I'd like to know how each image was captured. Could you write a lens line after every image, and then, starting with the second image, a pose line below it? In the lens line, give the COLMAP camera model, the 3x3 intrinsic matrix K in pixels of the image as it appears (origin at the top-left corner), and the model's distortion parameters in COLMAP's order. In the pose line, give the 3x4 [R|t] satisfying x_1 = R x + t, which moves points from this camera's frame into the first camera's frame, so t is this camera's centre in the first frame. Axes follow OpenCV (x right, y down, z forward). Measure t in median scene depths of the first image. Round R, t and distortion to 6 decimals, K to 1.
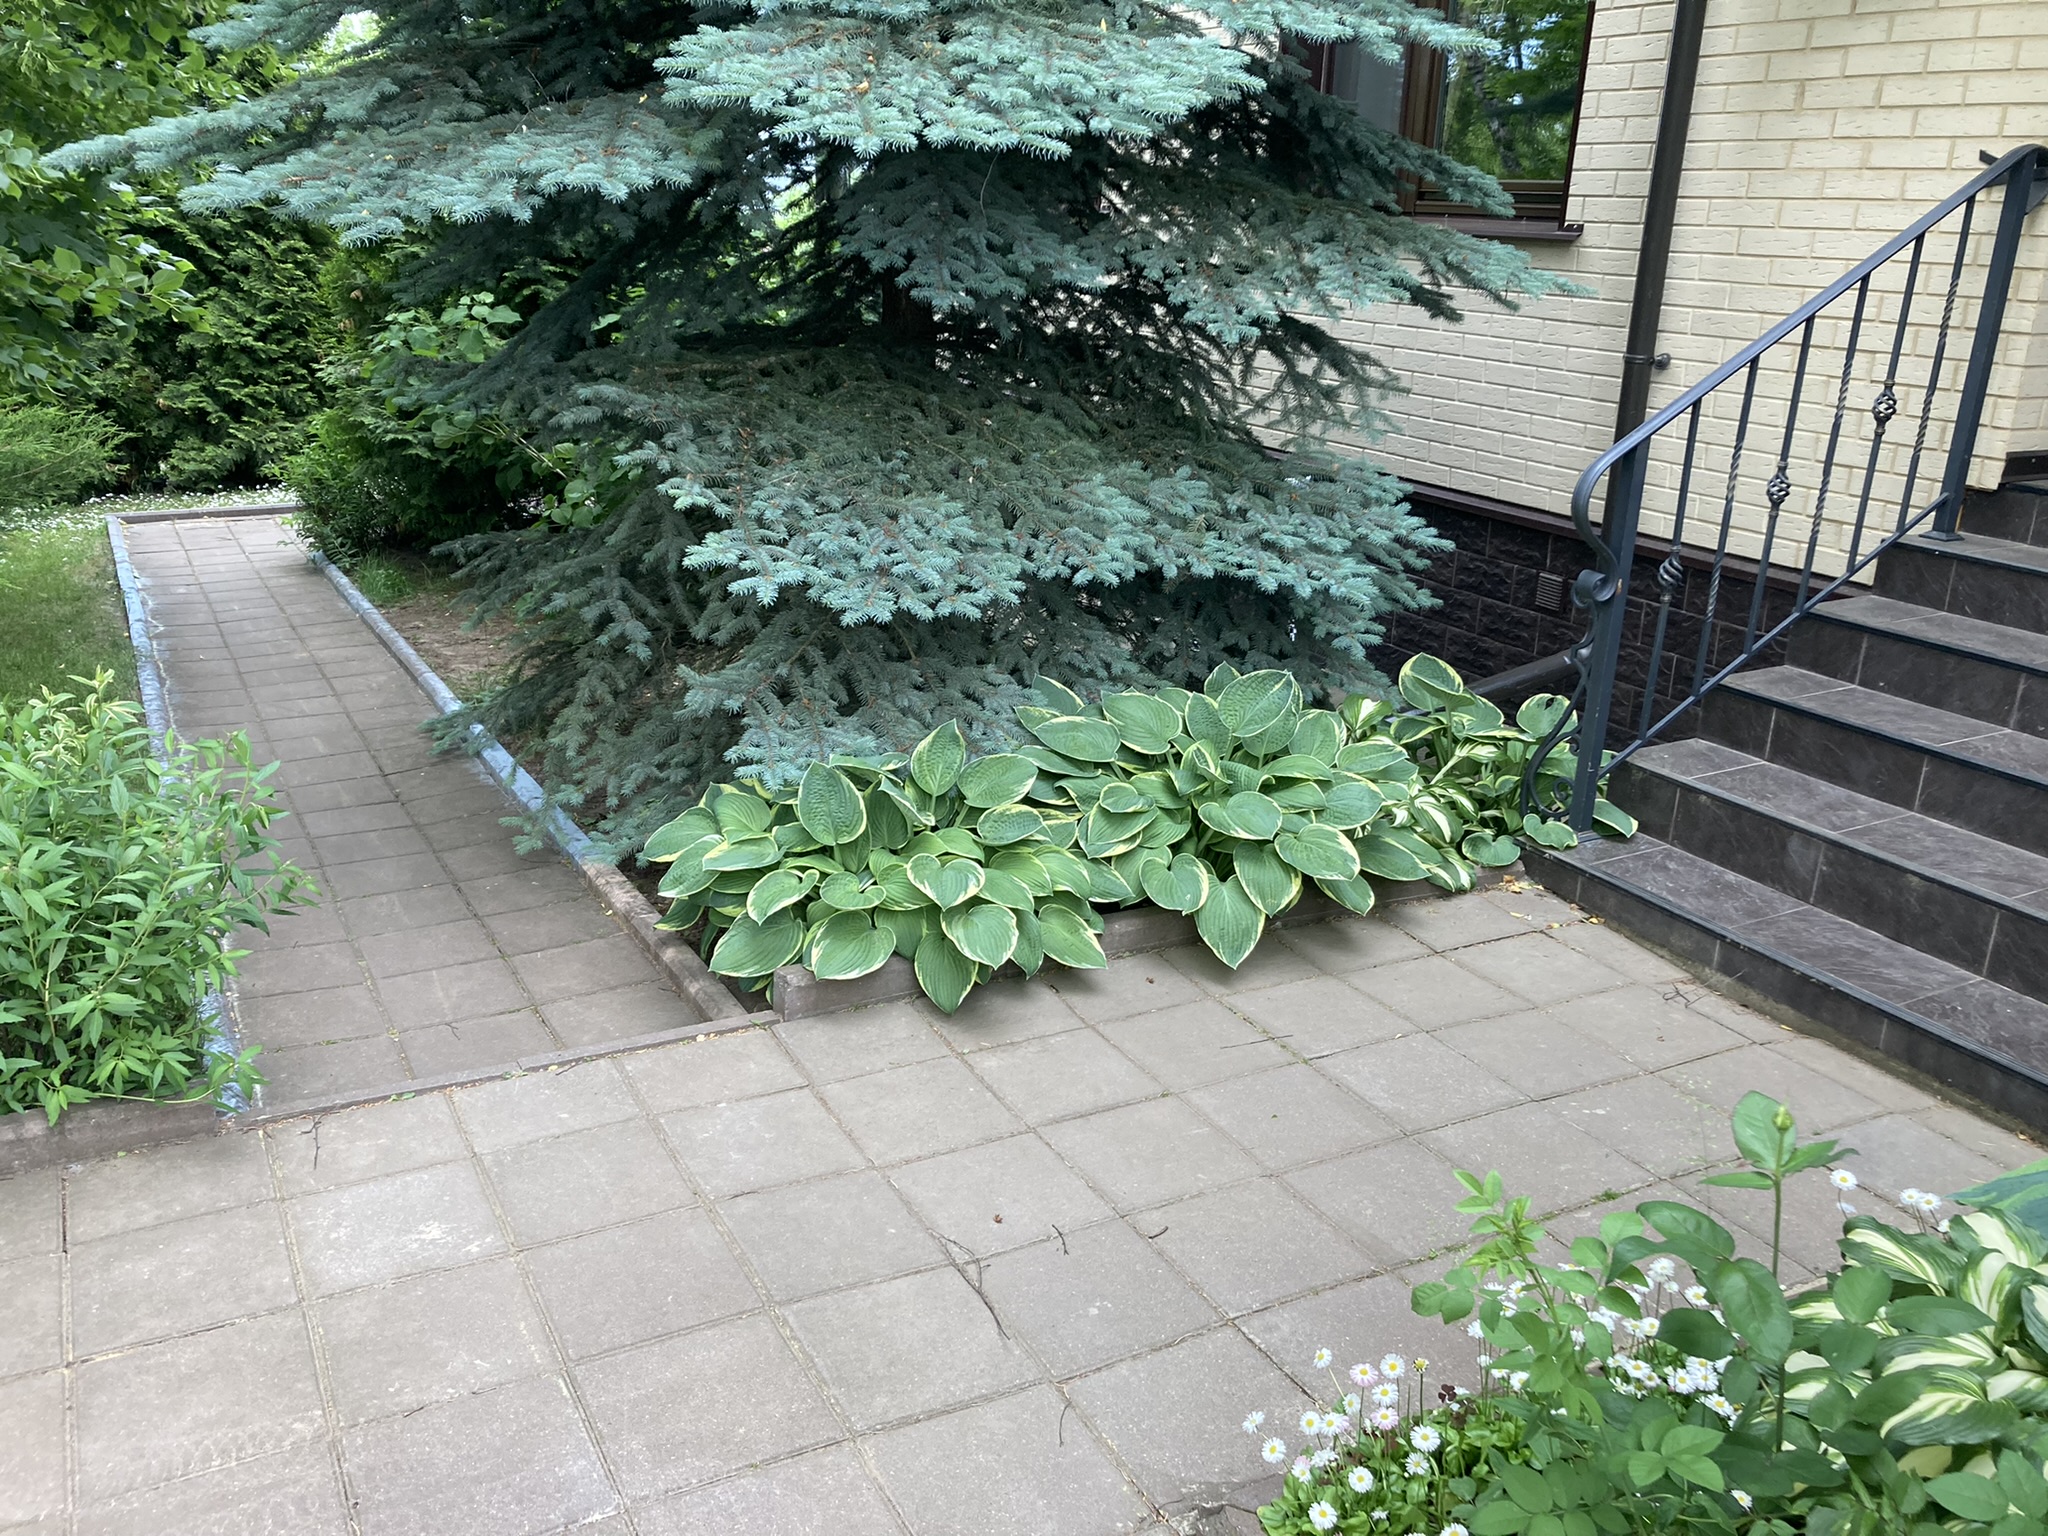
lens RADIAL K [[1701.3, 0, 1017.2], [0, 1701.3, 767.5], [0, 0, 1]] dist [0.026594, -0.021937]
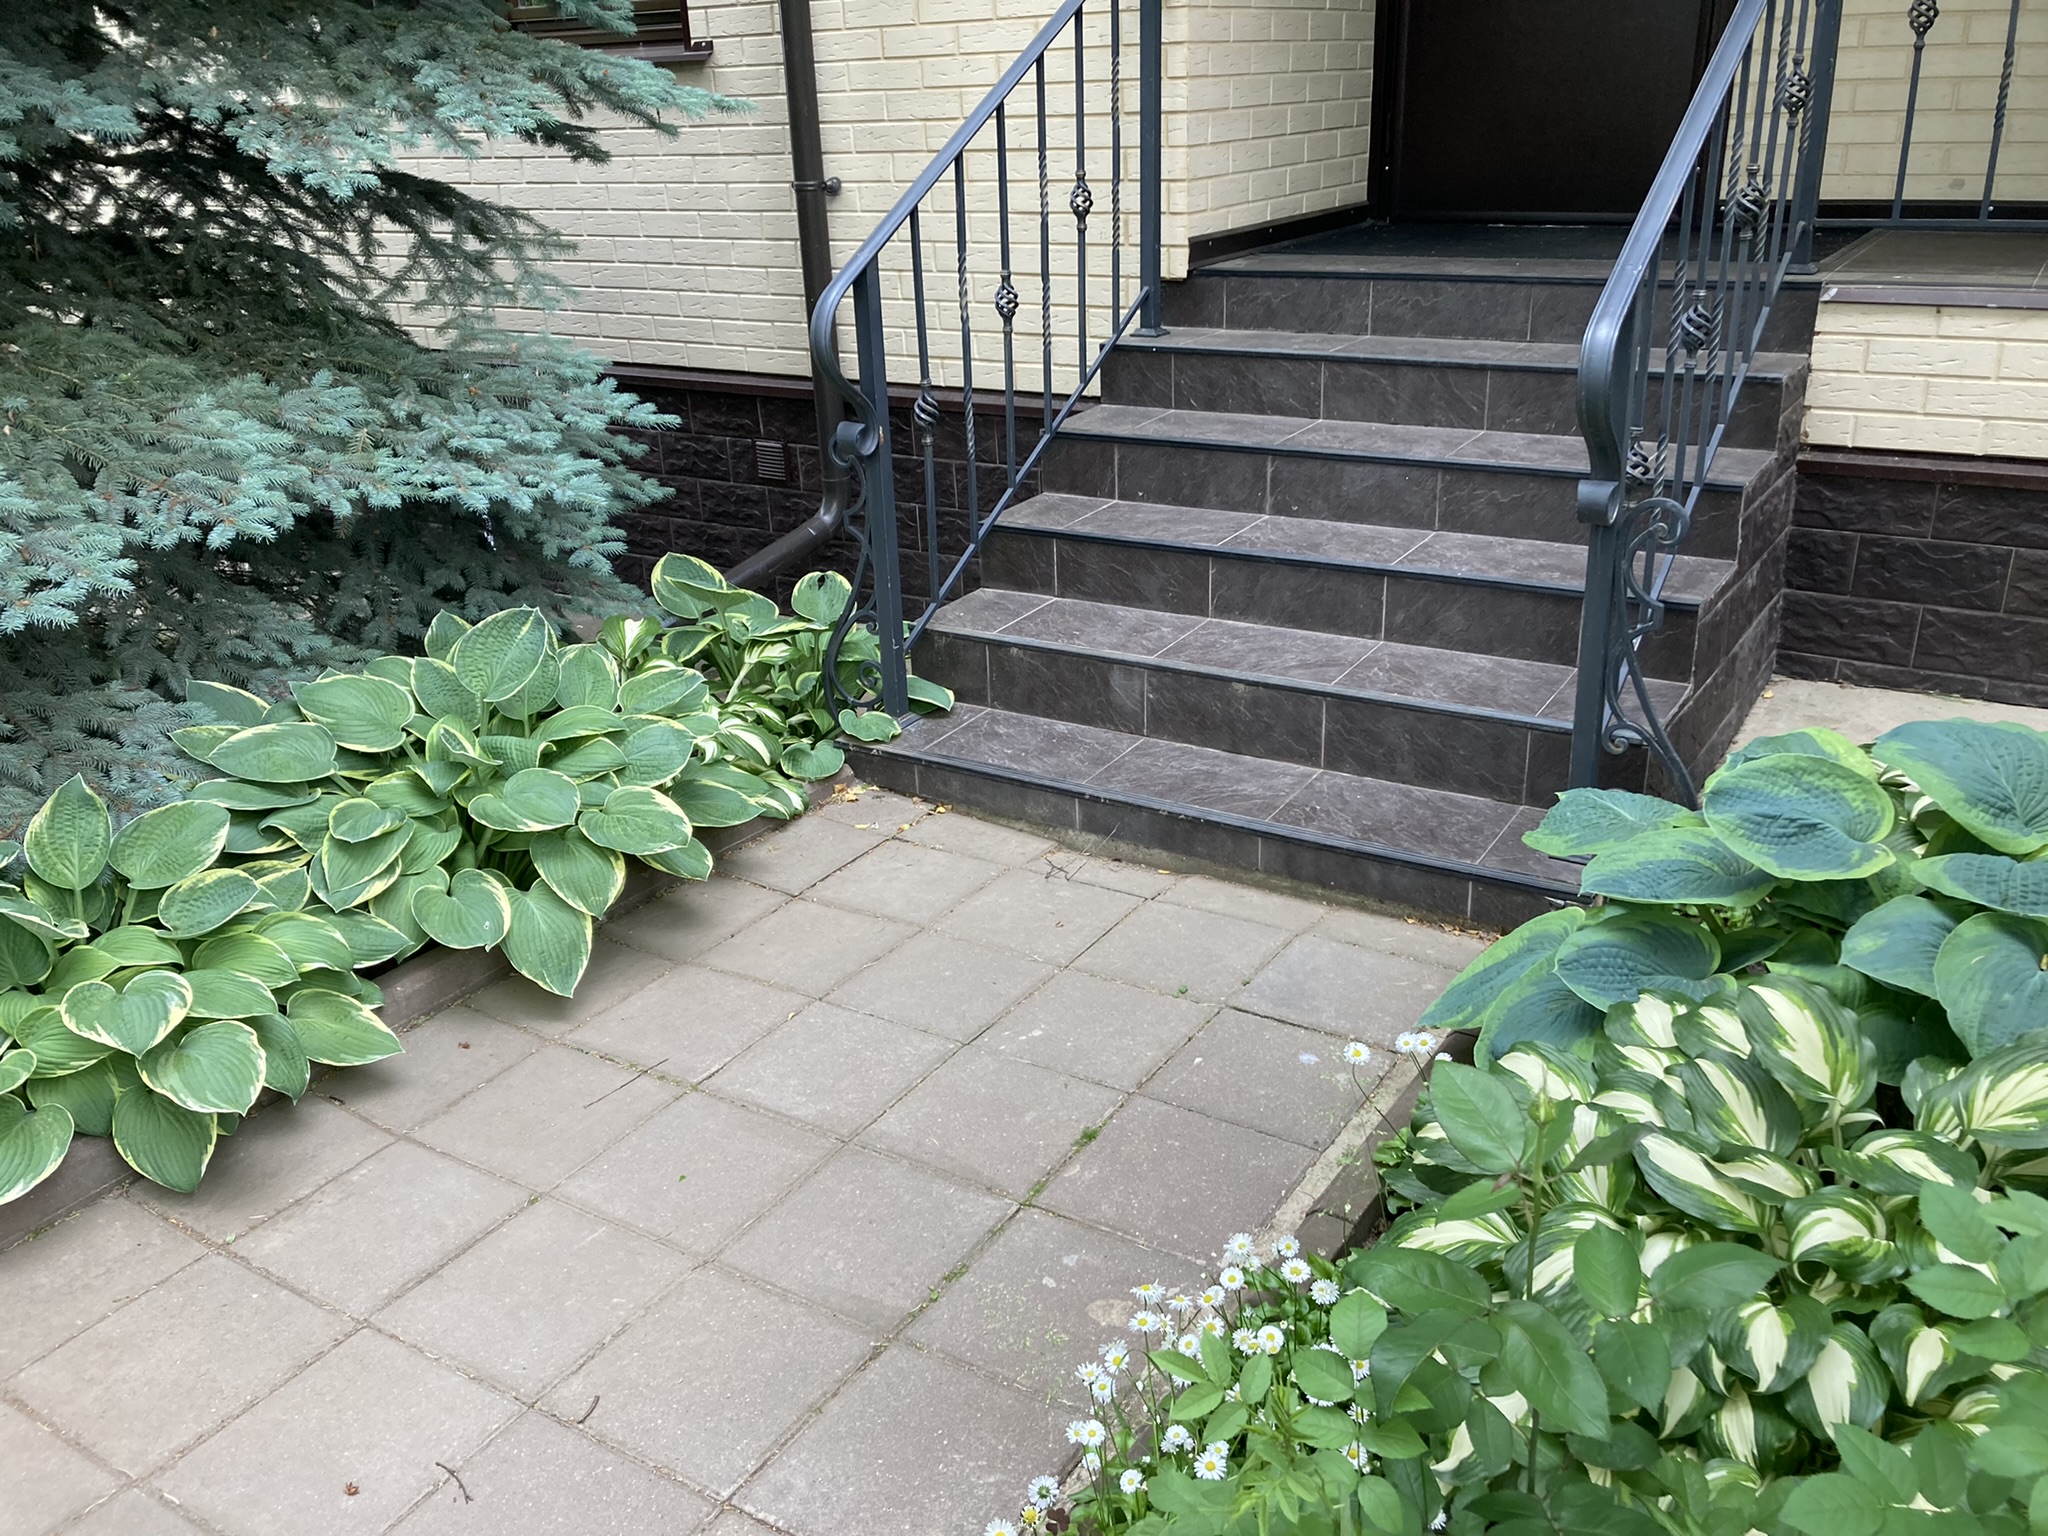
lens RADIAL K [[1701.3, 0, 1023.7], [0, 1701.3, 785.0], [0, 0, 1]] dist [0.026594, -0.021937]
pose [[0.871361, -0.249644, 0.422383, 0.002594], [0.220500, 0.968294, 0.117414, -0.018451], [-0.438303, -0.009175, 0.898781, 0.181719]]
